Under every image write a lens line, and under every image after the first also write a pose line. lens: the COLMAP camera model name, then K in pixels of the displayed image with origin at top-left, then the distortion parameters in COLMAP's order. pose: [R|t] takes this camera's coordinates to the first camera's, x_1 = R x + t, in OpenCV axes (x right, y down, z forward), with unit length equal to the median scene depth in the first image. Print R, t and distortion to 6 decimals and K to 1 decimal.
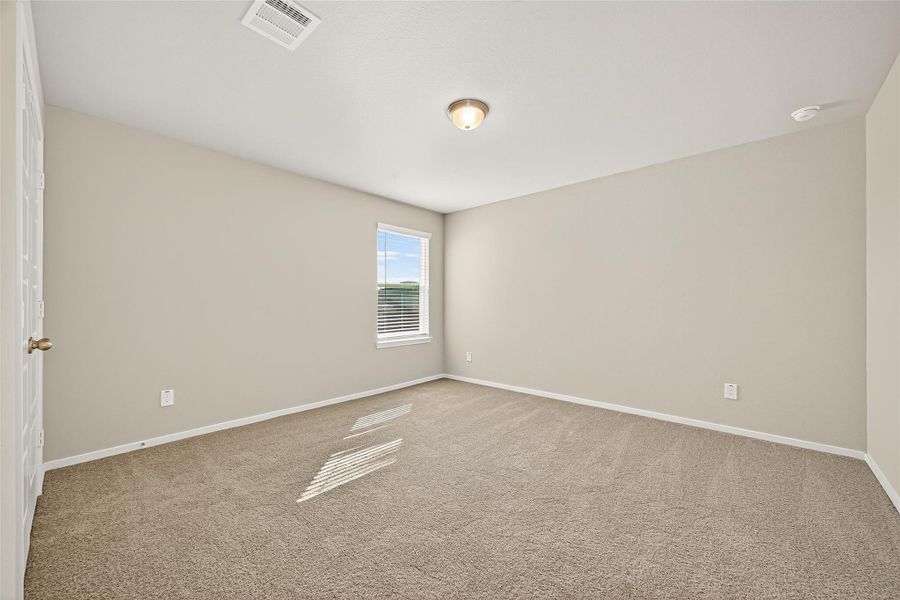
lens RADIAL K [[347.4, 0, 450.0], [0, 347.4, 300.0], [0, 0, 1]] dist [0.000779, 0.000174]
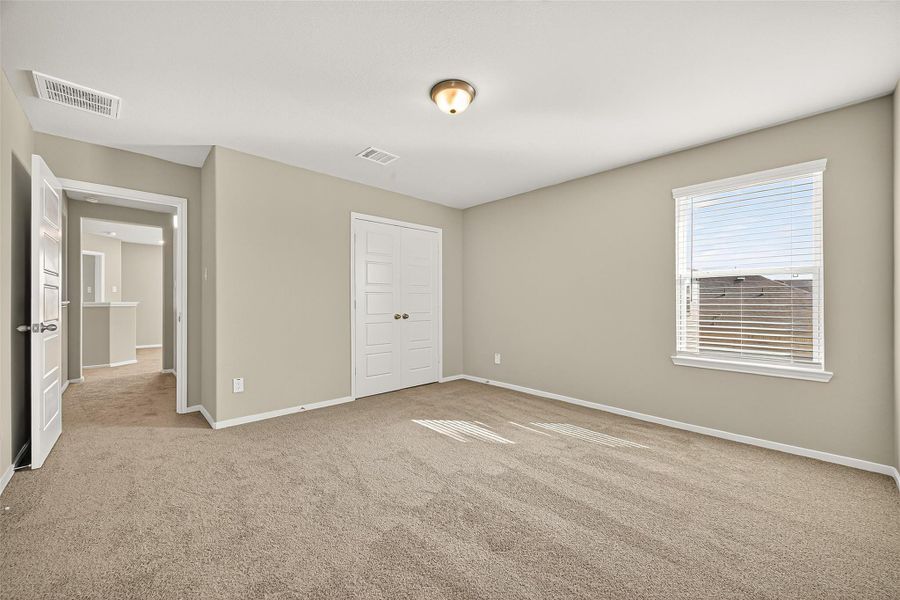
lens RADIAL K [[347.4, 0, 450.0], [0, 347.4, 300.0], [0, 0, 1]] dist [0.000779, 0.000174]
pose [[-0.080166, -0.002914, -0.996777, 0.929206], [0.006135, 0.999975, -0.003417, 0.008454], [0.996763, -0.006390, -0.080146, 1.008072]]
